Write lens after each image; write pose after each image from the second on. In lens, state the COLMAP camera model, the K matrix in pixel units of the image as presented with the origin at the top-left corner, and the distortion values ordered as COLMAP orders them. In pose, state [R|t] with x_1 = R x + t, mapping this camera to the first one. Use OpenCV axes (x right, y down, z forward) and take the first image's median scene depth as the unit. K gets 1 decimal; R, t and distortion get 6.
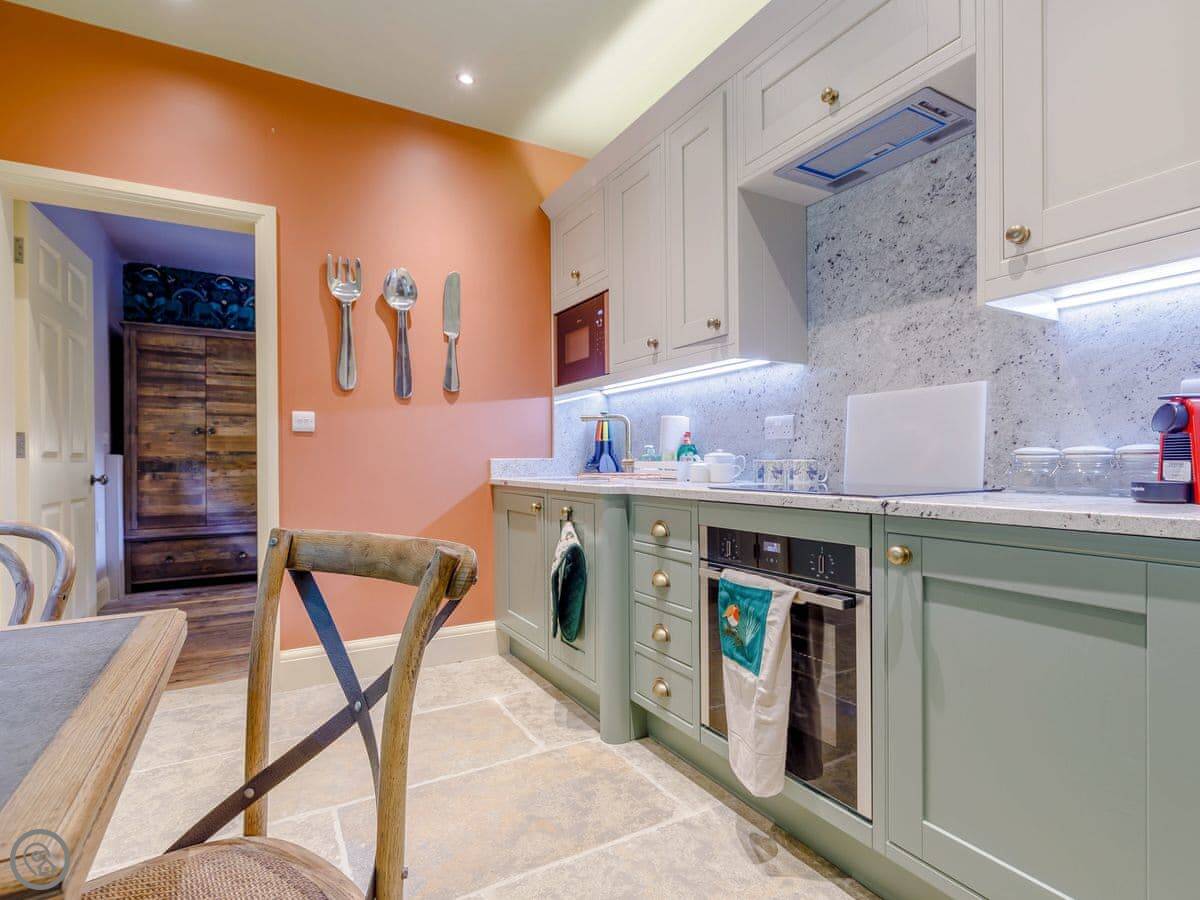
lens RADIAL K [[632.6, 0, 658.5], [0, 632.6, 453.7], [0, 0, 1]] dist [0.002371, 0.001631]
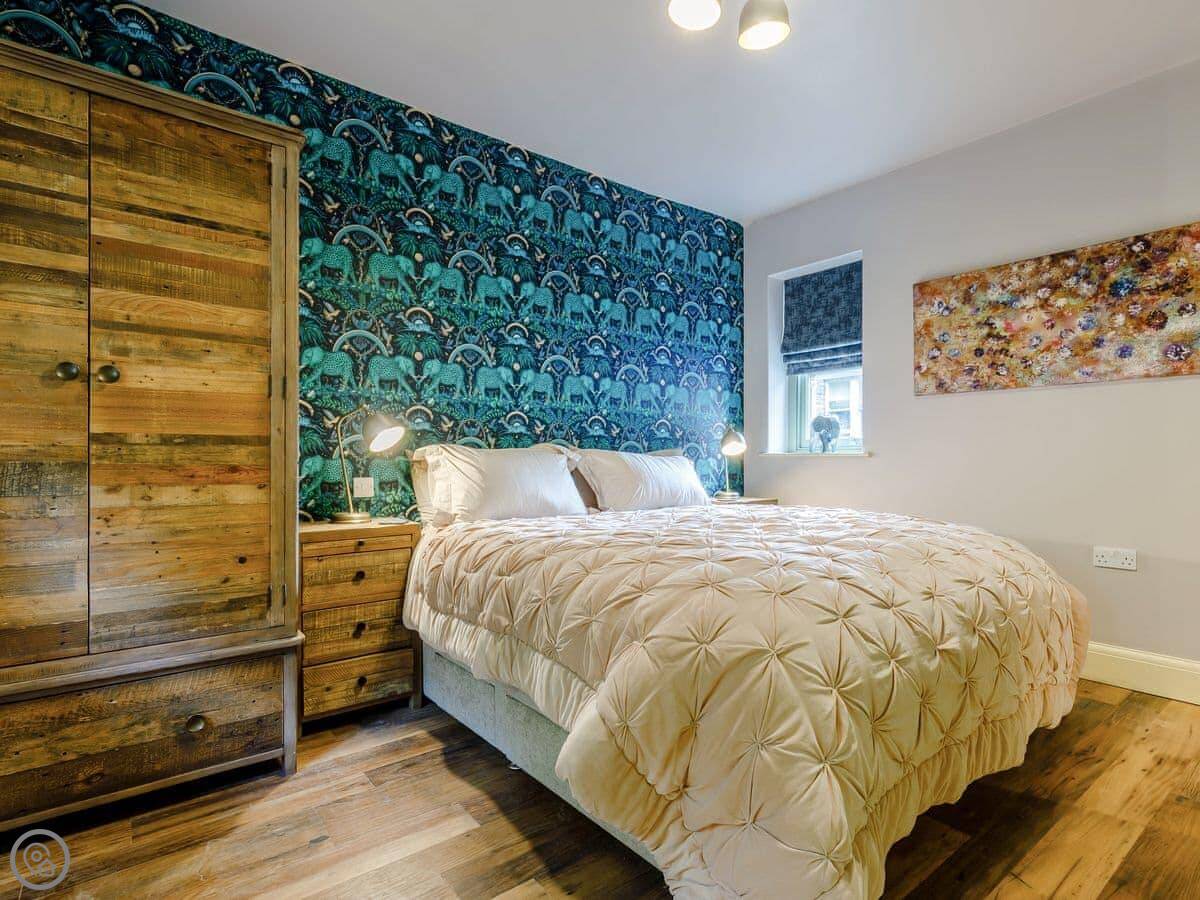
lens RADIAL K [[632.6, 0, 644.8], [0, 632.6, 461.9], [0, 0, 1]] dist [0.002371, 0.001631]
pose [[0.993048, 0.013652, 0.116915, -0.455961], [-0.014644, 0.999864, 0.007631, 0.004907], [-0.116795, -0.009290, 0.993113, 0.625226]]
